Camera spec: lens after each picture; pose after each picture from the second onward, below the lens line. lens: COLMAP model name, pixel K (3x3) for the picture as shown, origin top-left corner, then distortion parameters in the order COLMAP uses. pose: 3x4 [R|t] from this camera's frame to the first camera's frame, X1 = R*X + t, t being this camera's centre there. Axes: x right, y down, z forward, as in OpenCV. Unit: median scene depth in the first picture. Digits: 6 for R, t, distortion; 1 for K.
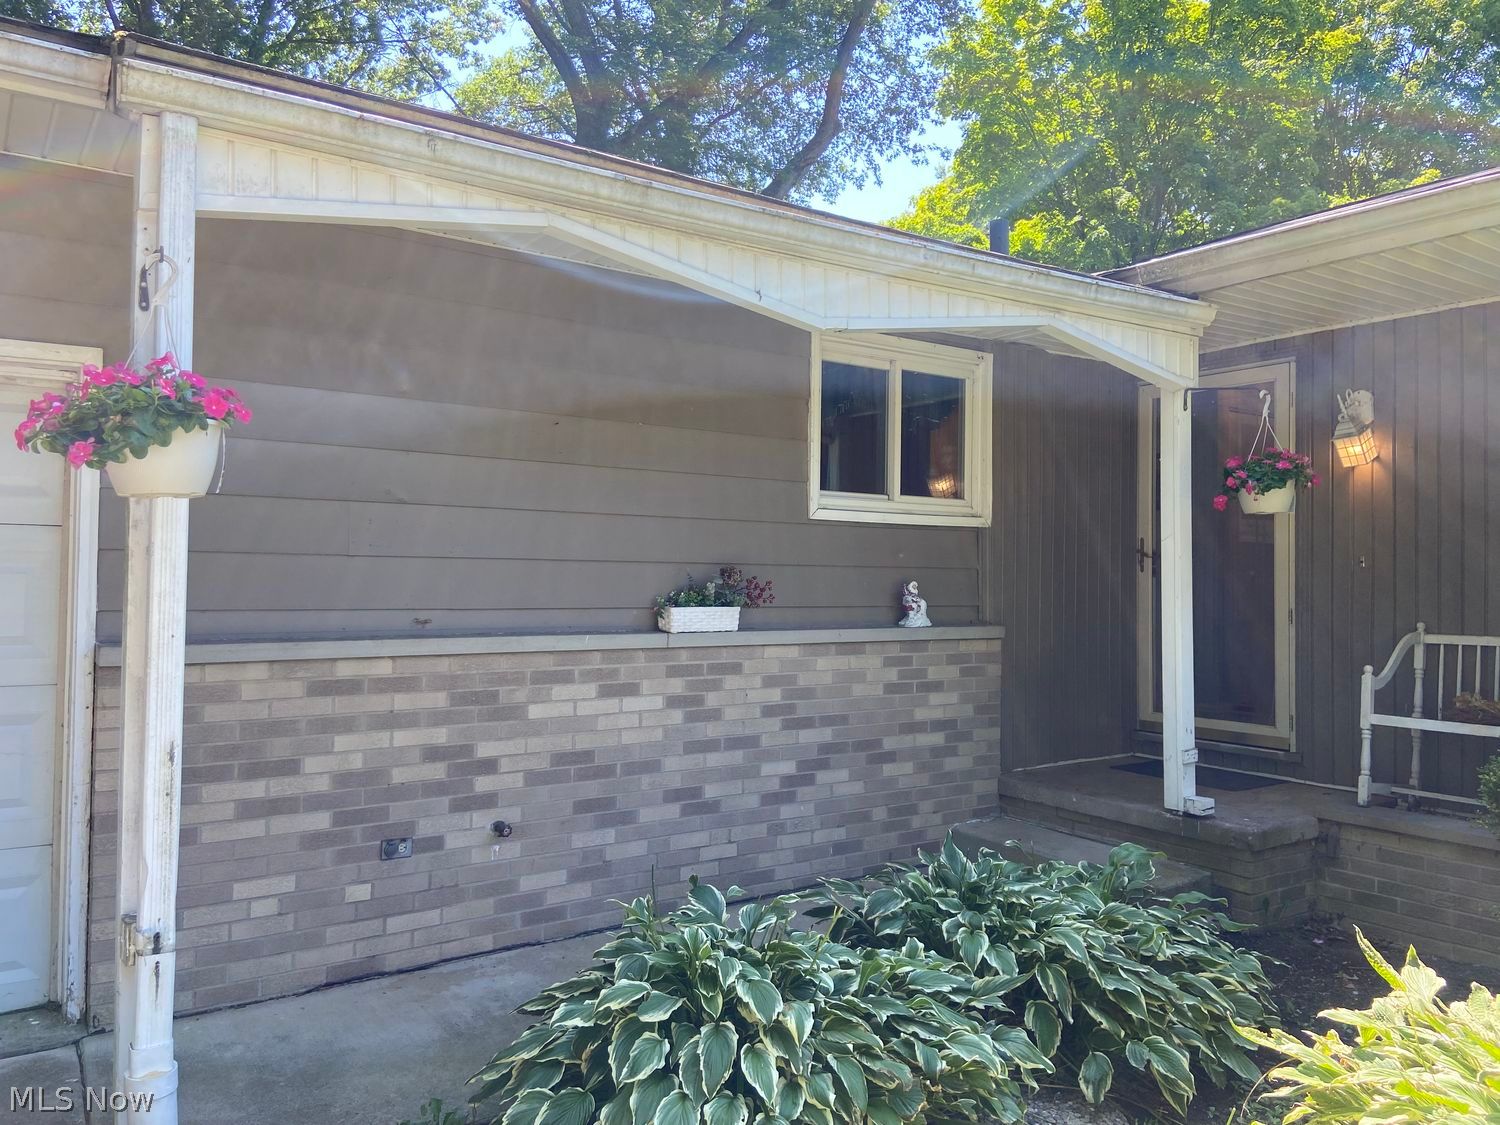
lens RADIAL K [[1132.7, 0, 776.8], [0, 1132.7, 543.6], [0, 0, 1]] dist [0.109849, -0.131508]
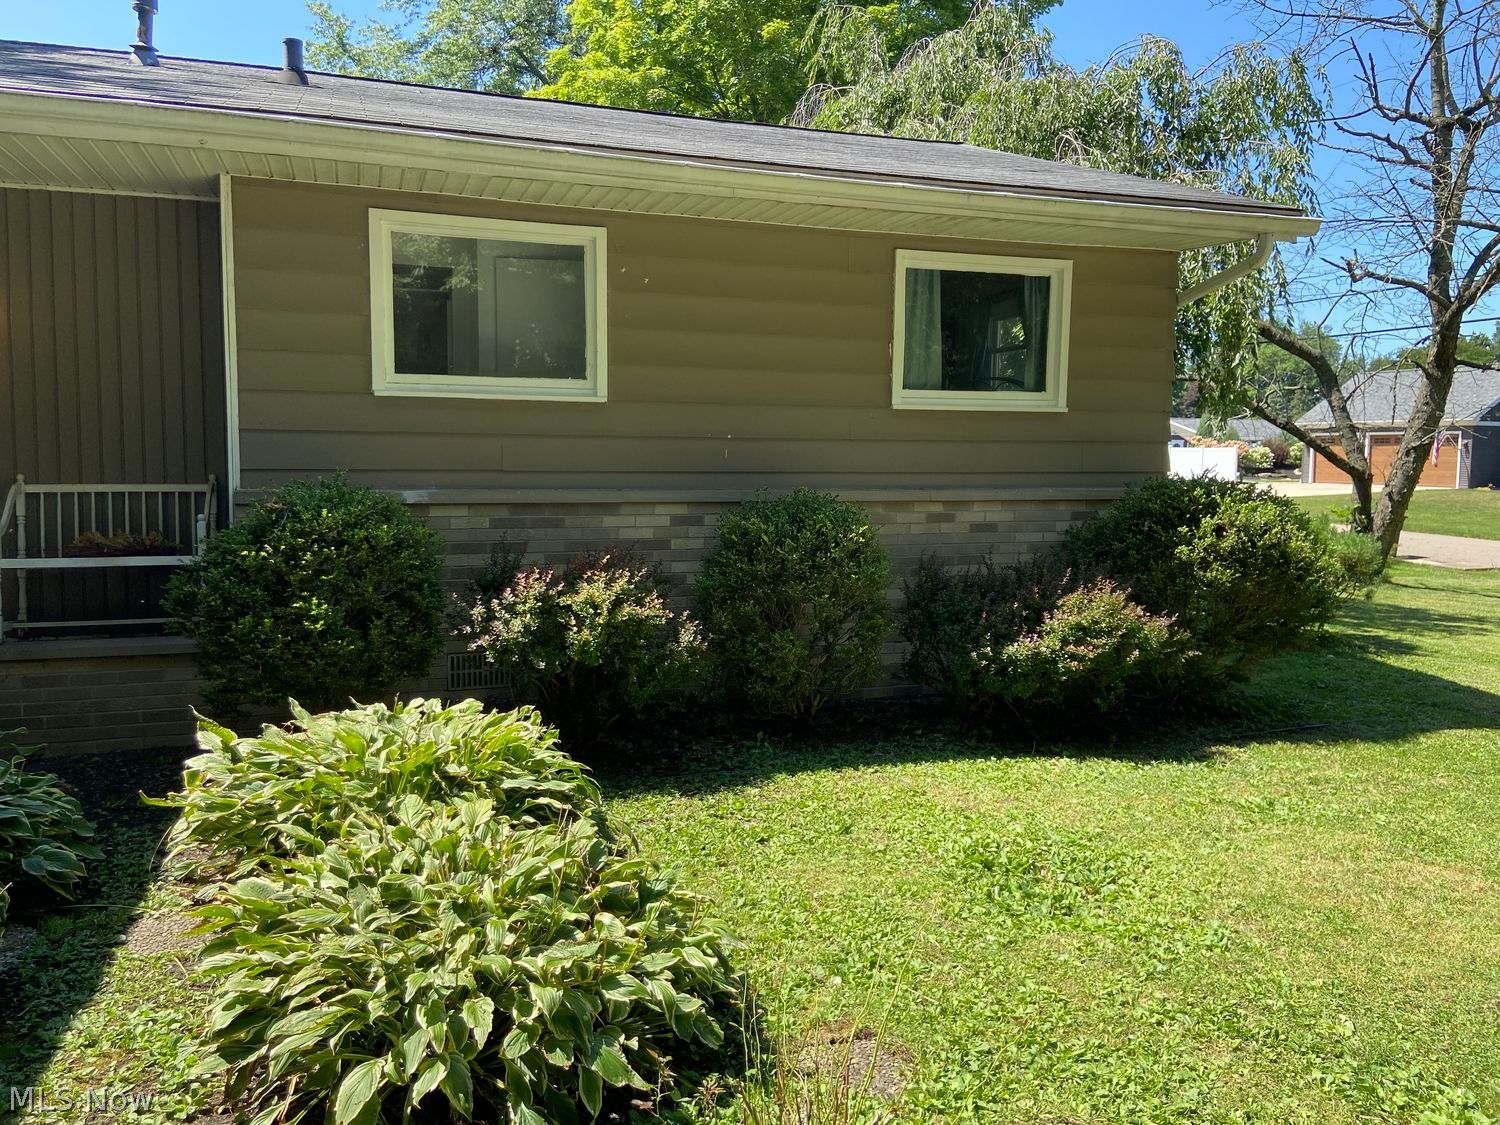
lens RADIAL K [[1132.7, 0, 749.3], [0, 1132.7, 546.3], [0, 0, 1]] dist [0.109849, -0.131508]
pose [[0.269529, -0.088481, 0.958919, -0.341719], [-0.037786, 0.994031, 0.102341, -0.002714], [-0.962251, -0.063818, 0.264577, 0.036944]]
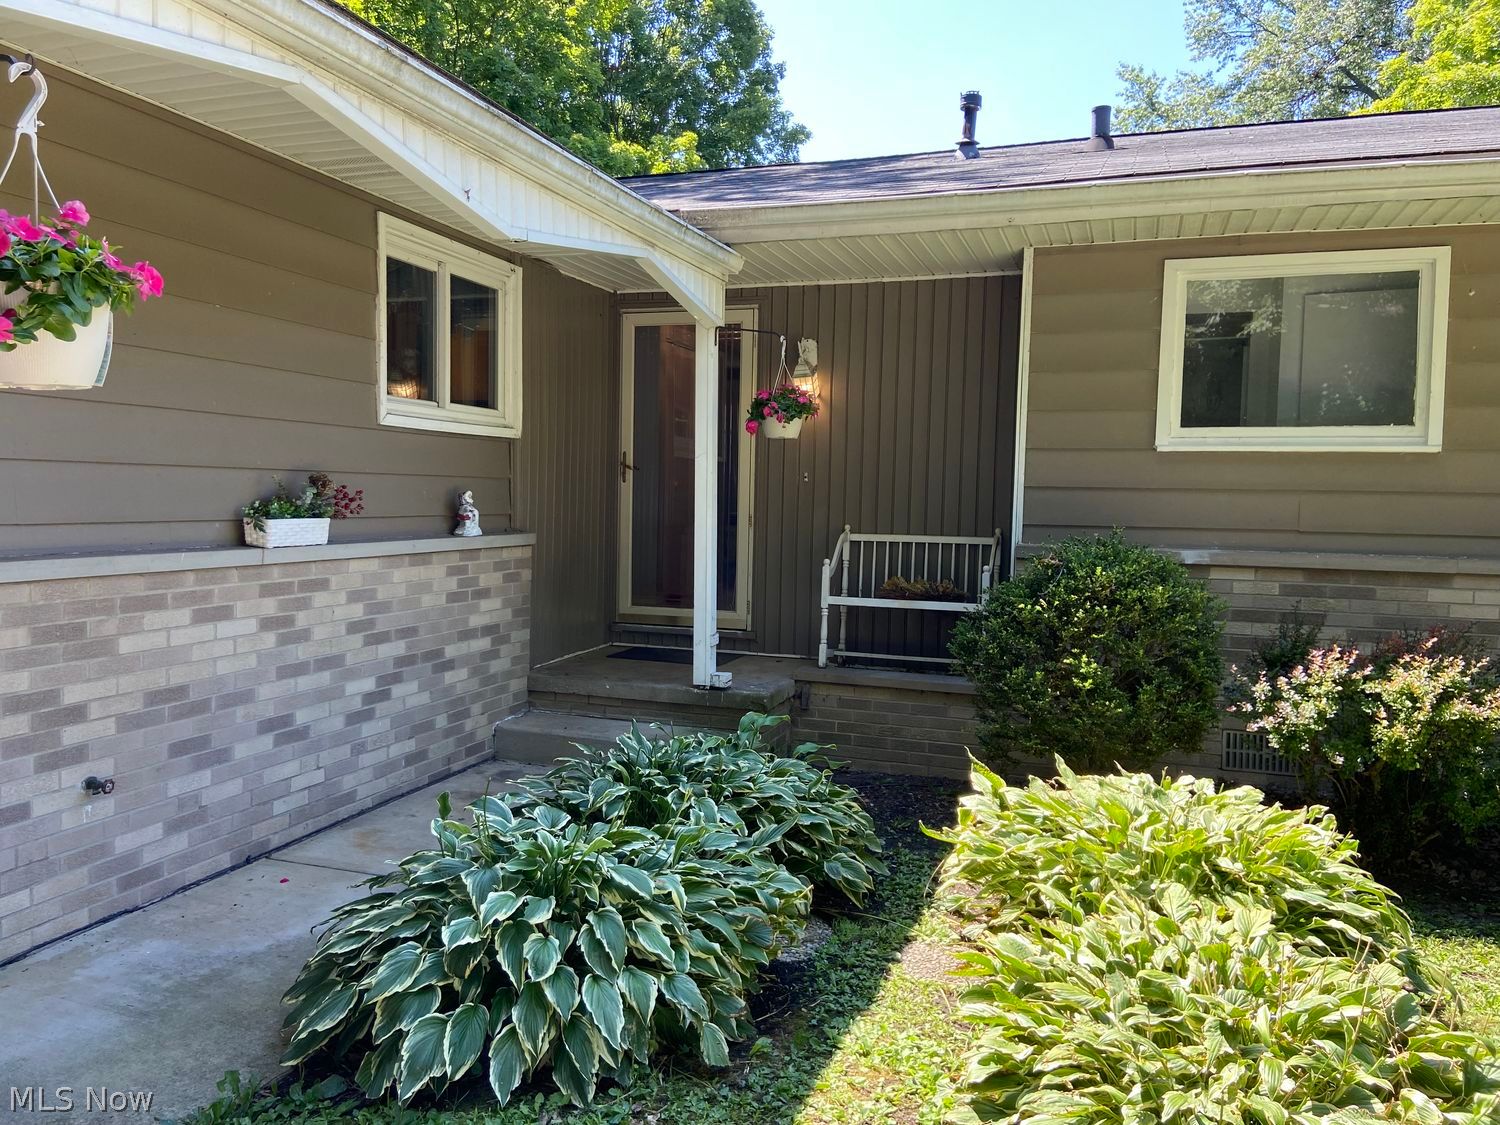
lens RADIAL K [[1132.7, 0, 733.0], [0, 1132.7, 545.7], [0, 0, 1]] dist [0.109849, -0.131508]
pose [[0.807559, -0.022452, 0.589359, -0.318561], [-0.030078, 0.996407, 0.079174, -0.005761], [-0.589019, -0.081664, 0.803983, 0.052258]]
